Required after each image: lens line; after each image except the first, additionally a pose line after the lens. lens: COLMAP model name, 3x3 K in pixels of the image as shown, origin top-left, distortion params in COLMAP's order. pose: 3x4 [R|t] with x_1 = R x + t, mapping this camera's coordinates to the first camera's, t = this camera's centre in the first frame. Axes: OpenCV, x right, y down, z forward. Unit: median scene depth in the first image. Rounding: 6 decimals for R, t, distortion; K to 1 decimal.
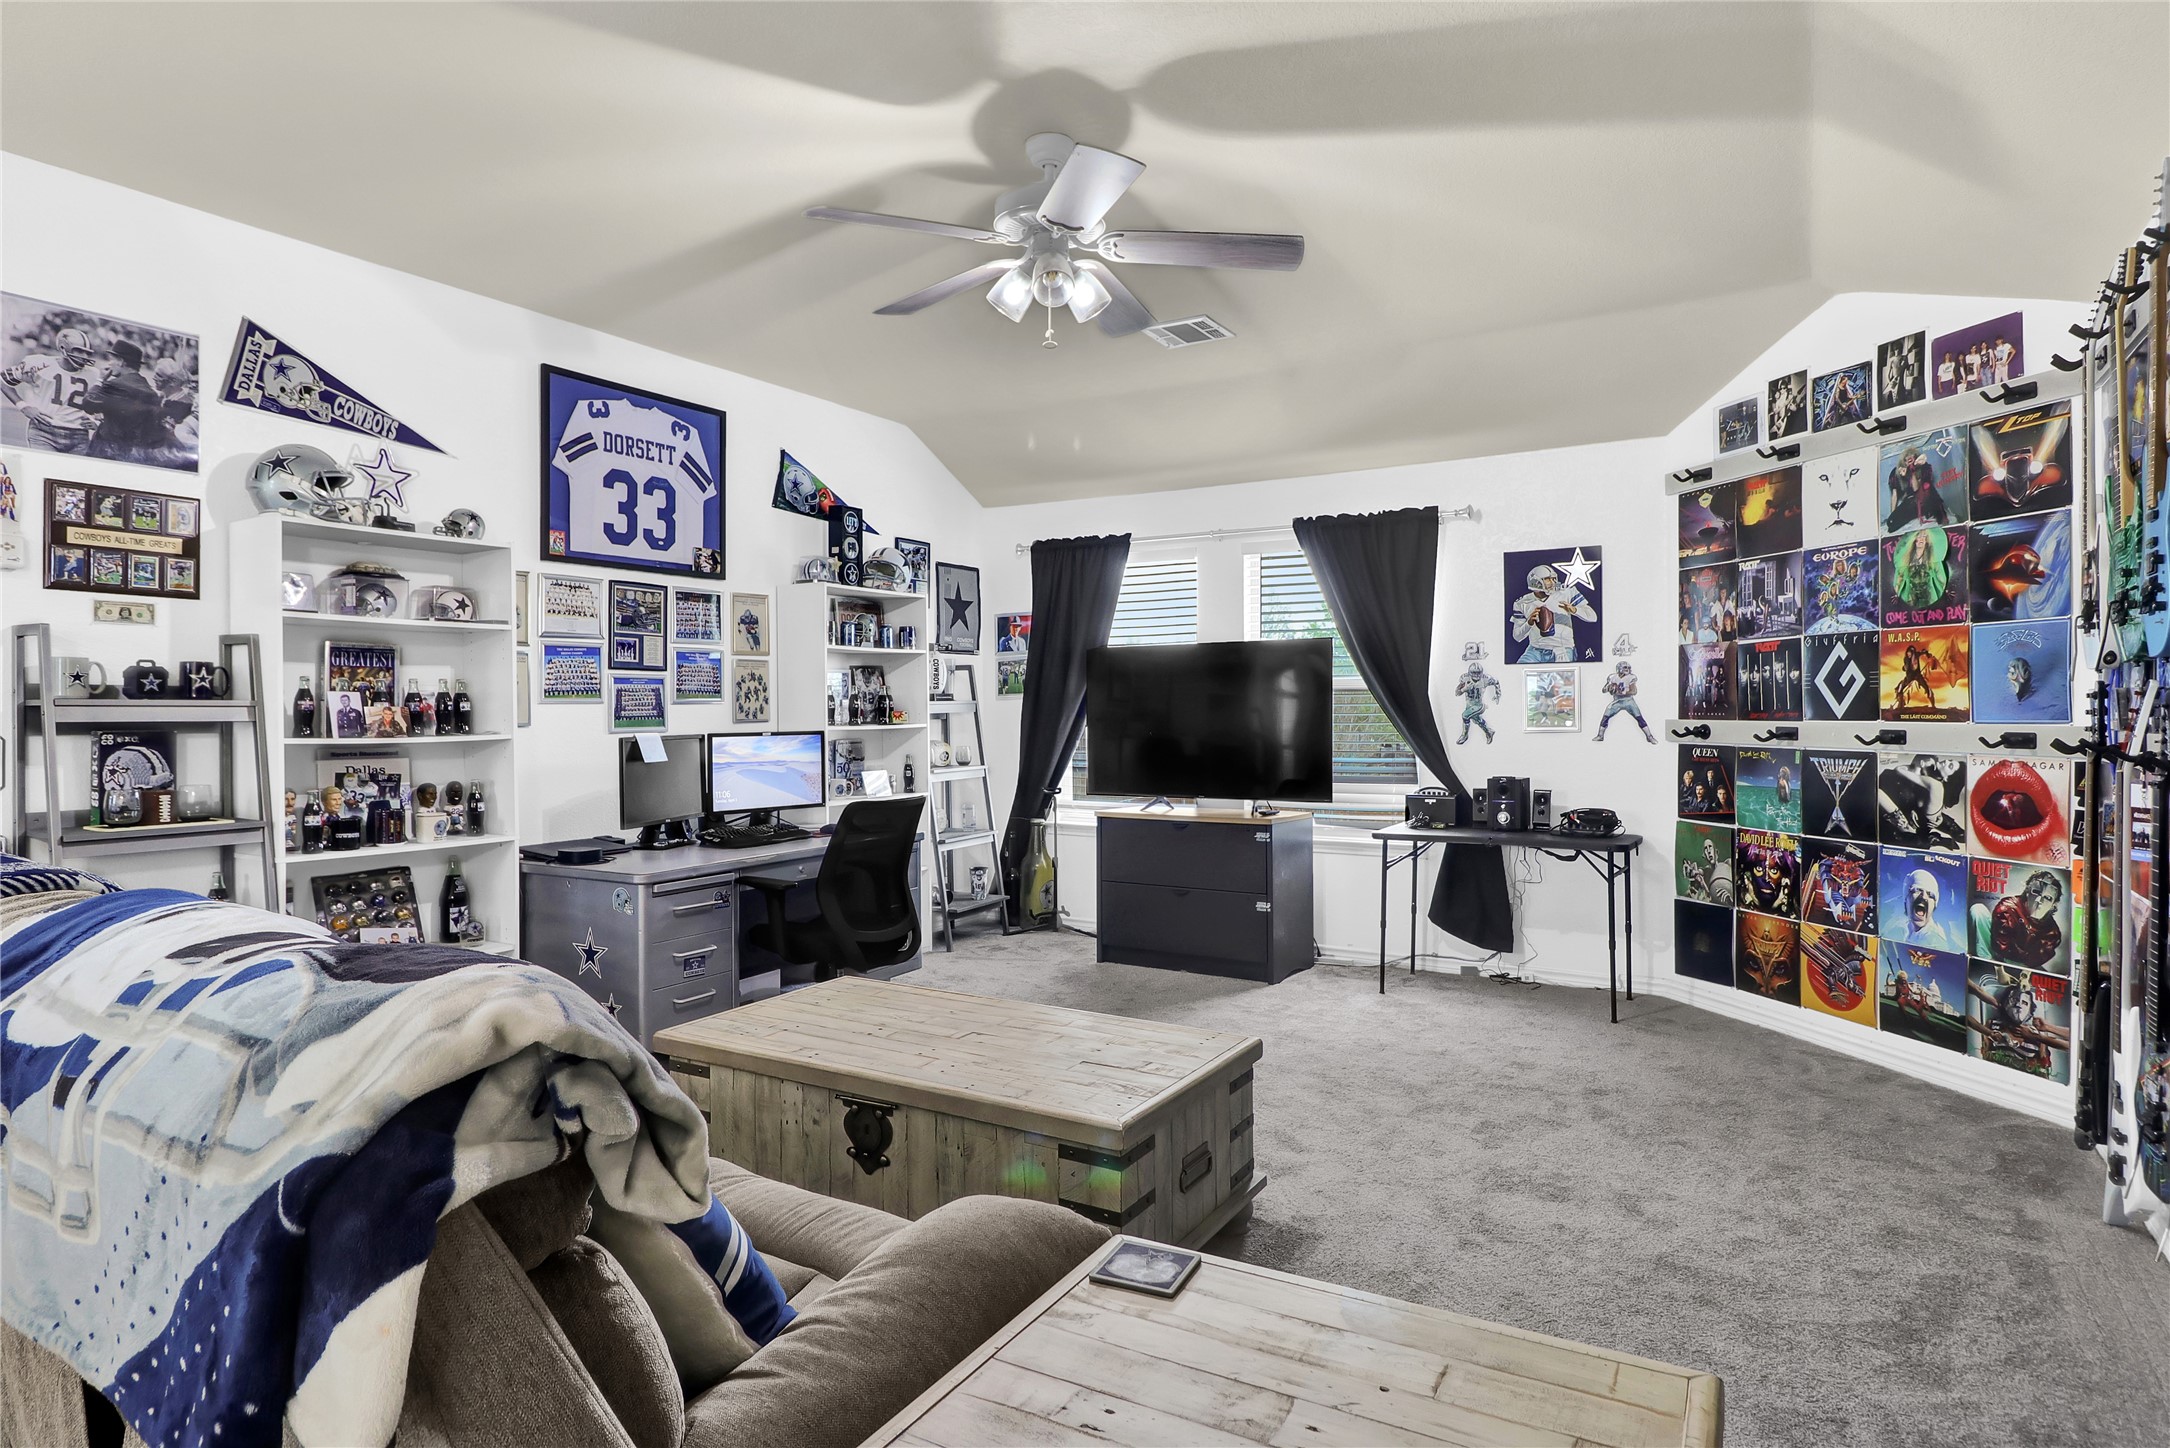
lens RADIAL K [[1213.5, 0, 1045.9], [0, 1213.5, 708.9], [0, 0, 1]] dist [-0.000841, -0.002361]
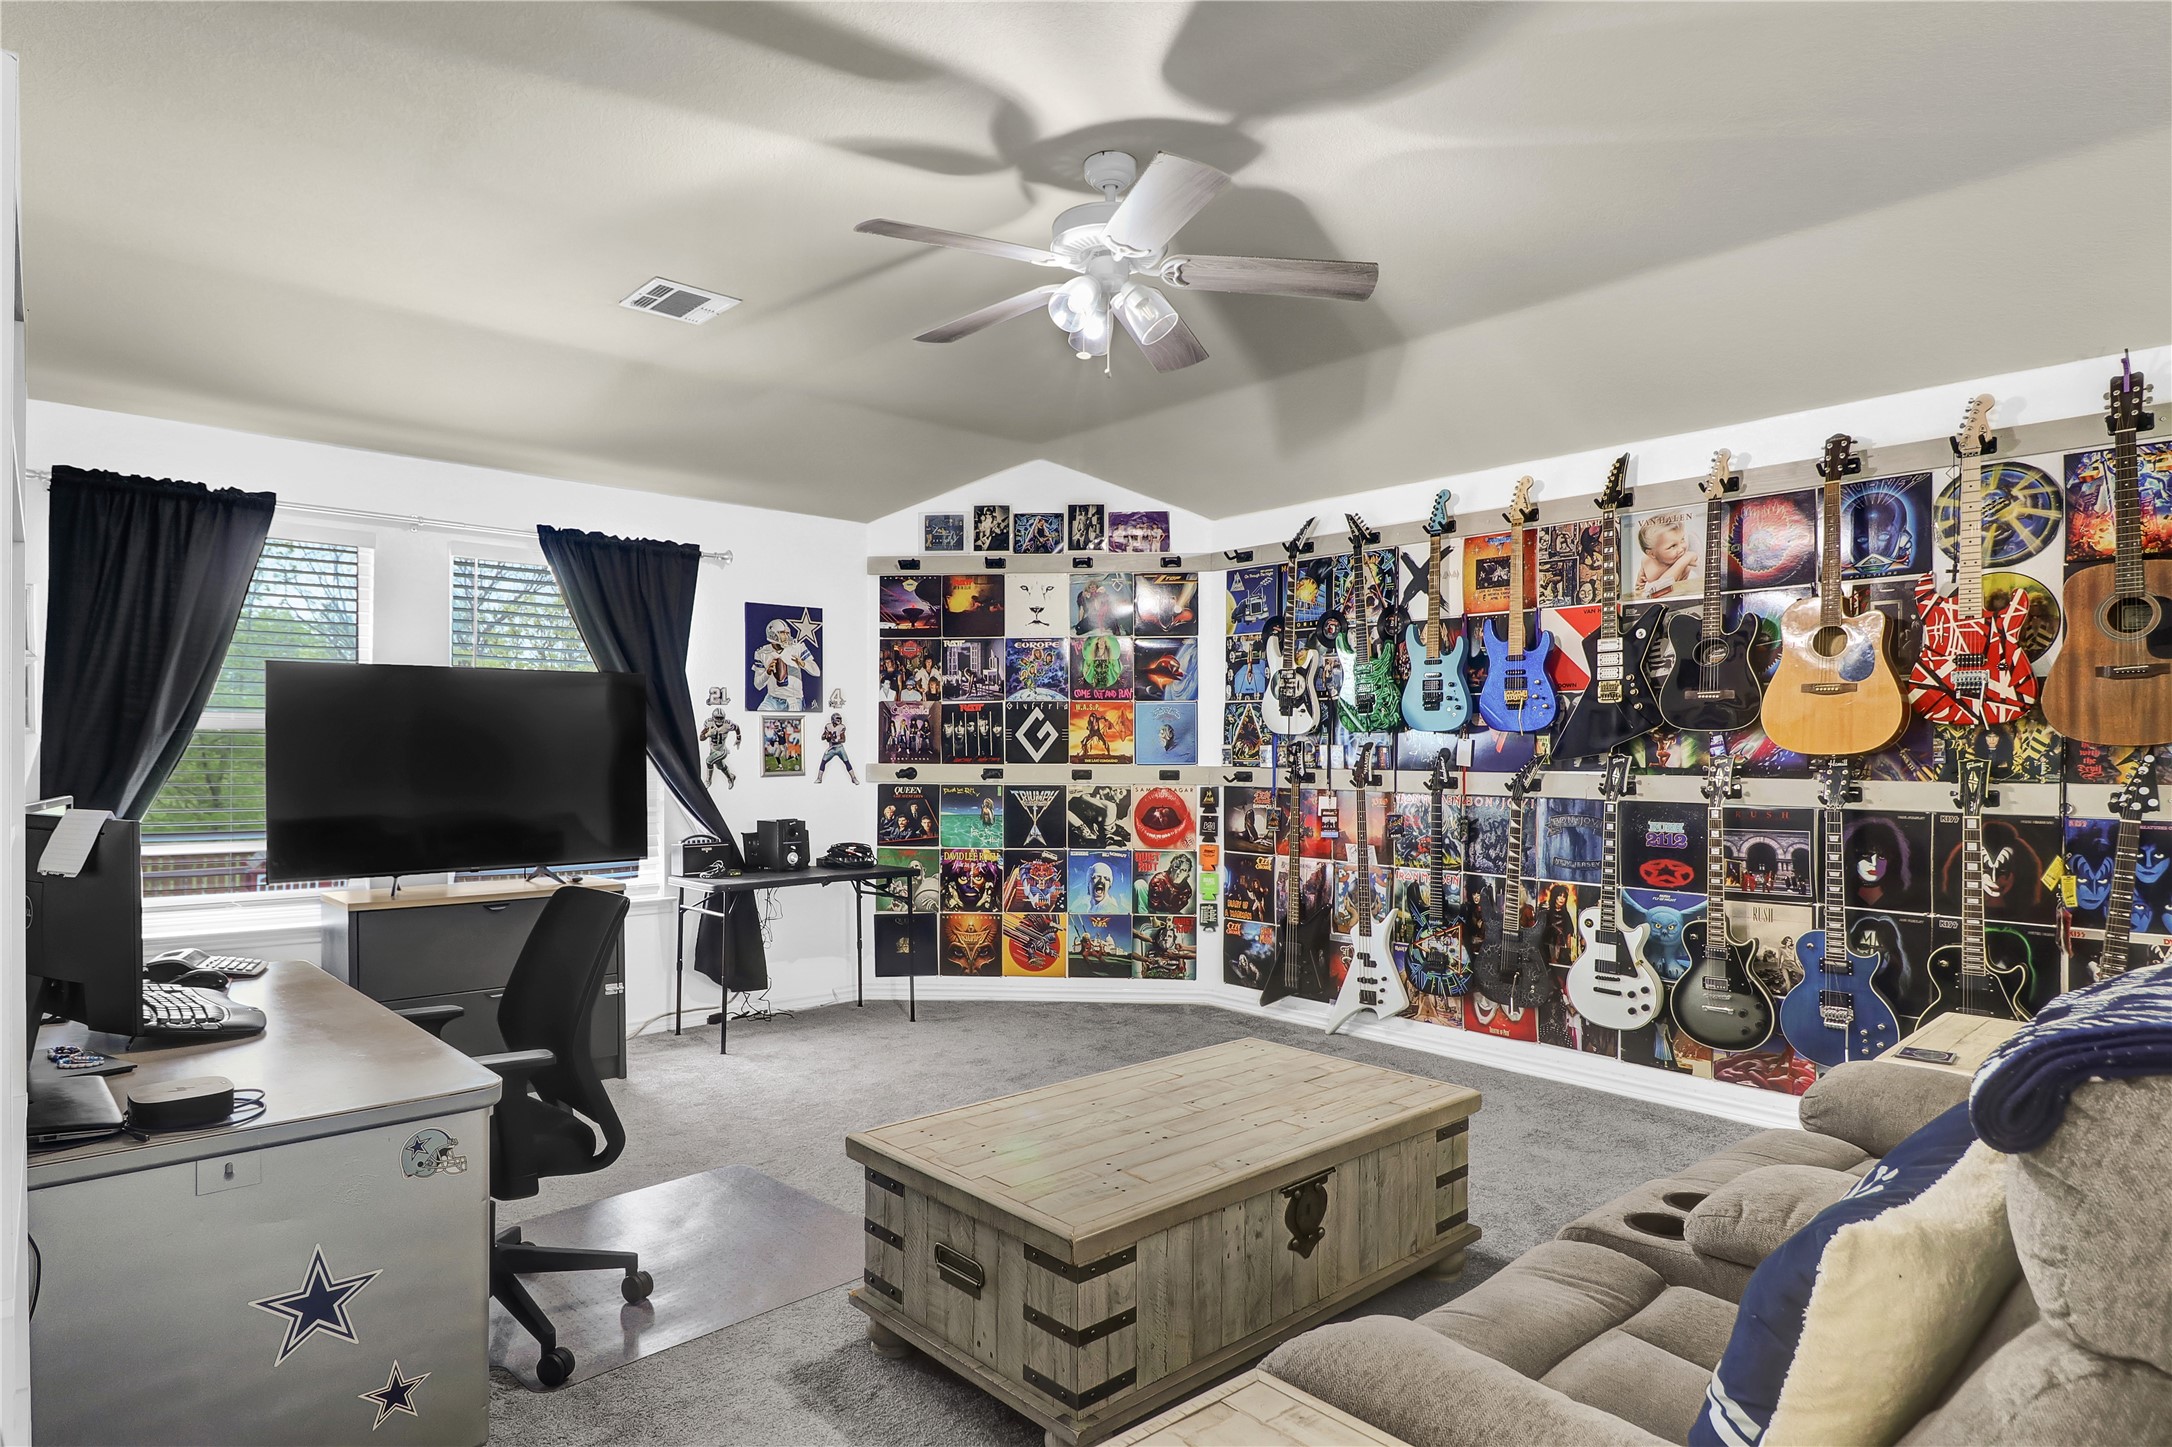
lens RADIAL K [[1212.4, 0, 1089.2], [0, 1212.4, 740.0], [0, 0, 1]] dist [0.017753, -0.000394]
pose [[0.277876, 0.011855, 0.960544, -0.659273], [-0.004142, 0.999929, -0.011143, -0.002221], [-0.960608, -0.000882, 0.277905, 0.542175]]
